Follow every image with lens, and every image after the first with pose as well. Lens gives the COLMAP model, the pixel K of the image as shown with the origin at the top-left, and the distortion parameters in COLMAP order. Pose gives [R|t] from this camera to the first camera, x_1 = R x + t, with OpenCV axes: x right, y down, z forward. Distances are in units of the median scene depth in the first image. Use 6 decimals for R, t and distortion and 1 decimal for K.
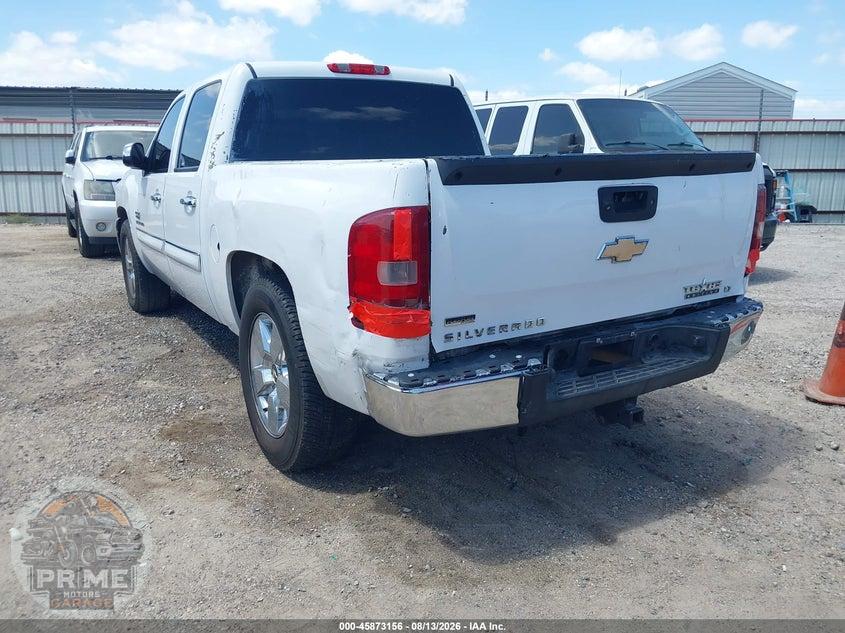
lens RADIAL K [[680.1, 0, 420.8], [0, 680.1, 312.9], [0, 0, 1]] dist [0.009366, 0.002819]
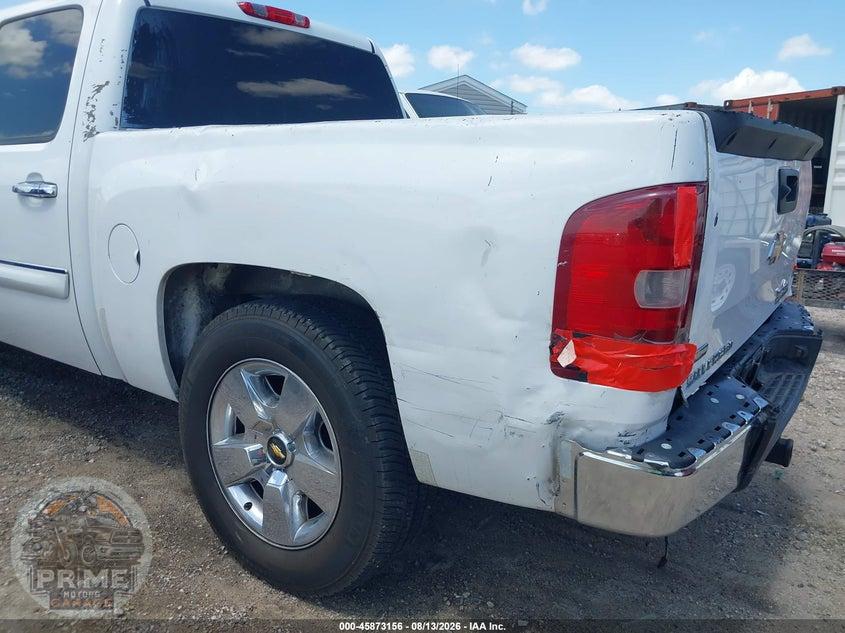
lens RADIAL K [[675.6, 0, 422.5], [0, 675.6, 316.5], [0, 0, 1]] dist [0.003937, -0.005382]
pose [[0.916072, -0.059717, 0.396542, -0.283568], [0.061763, 0.998062, 0.007619, -0.029701], [-0.396229, 0.017512, 0.917985, 0.296949]]
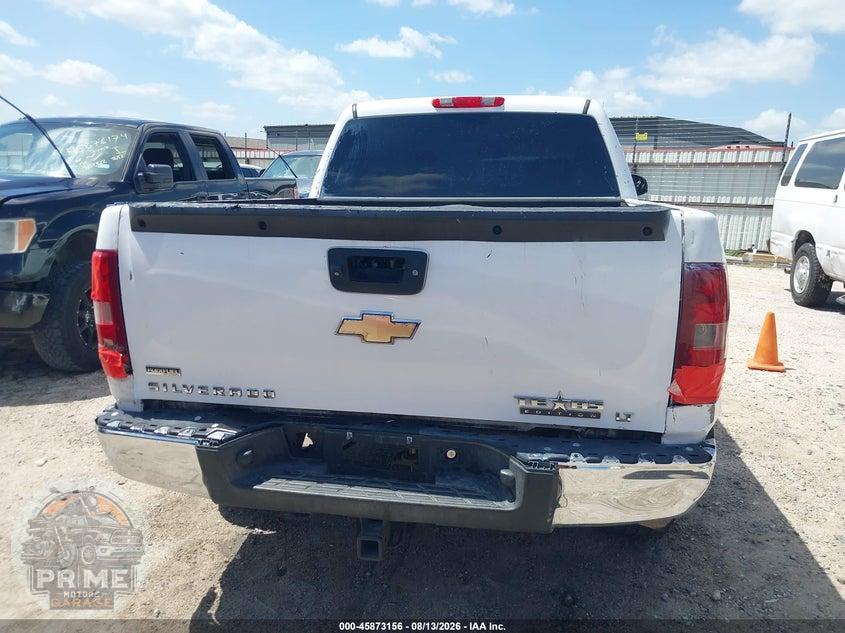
lens RADIAL K [[677.8, 0, 425.0], [0, 677.8, 322.1], [0, 0, 1]] dist [0.001453, -0.004680]
pose [[0.751053, 0.152988, -0.642273, 0.571081], [-0.167969, 0.985051, 0.038219, -0.094694], [0.638519, 0.079178, 0.765523, 0.300143]]
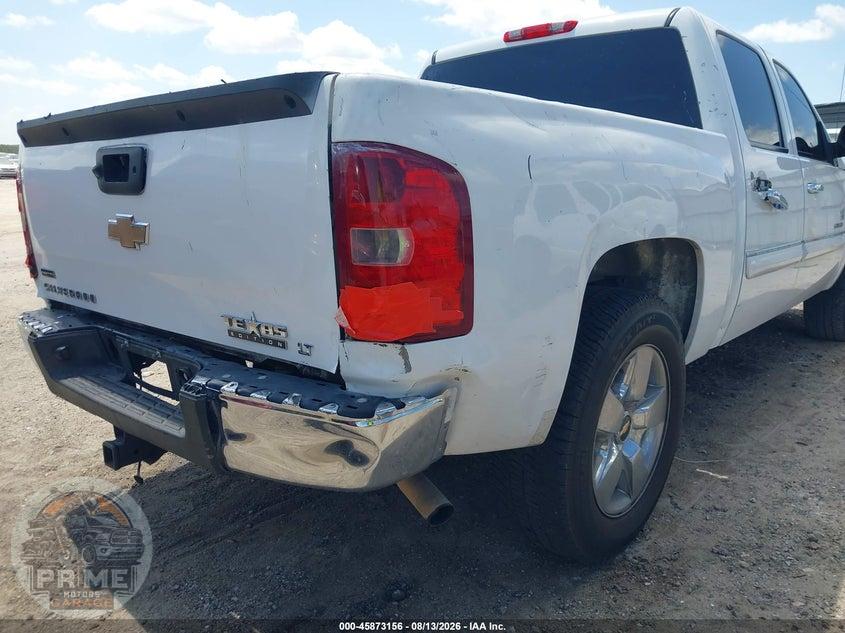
lens RADIAL K [[684.7, 0, 418.9], [0, 684.7, 321.0], [0, 0, 1]] dist [-0.067114, 0.086910]
pose [[0.302907, 0.201001, -0.931583, 0.764609], [-0.217031, 0.966370, 0.137938, -0.117520], [0.927979, 0.160400, 0.336344, 0.724933]]
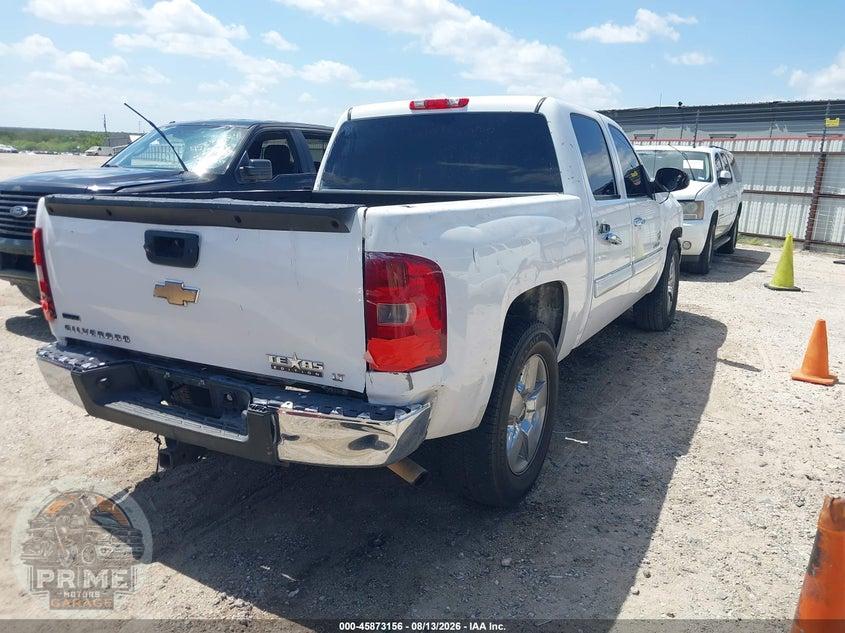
lens RADIAL K [[675.6, 0, 422.5], [0, 675.6, 316.5], [0, 0, 1]] dist [0.003937, -0.005382]
pose [[0.504137, 0.201344, -0.839825, 0.913618], [-0.211736, 0.971580, 0.105829, -0.165979], [0.837265, 0.124469, 0.532442, 0.528946]]
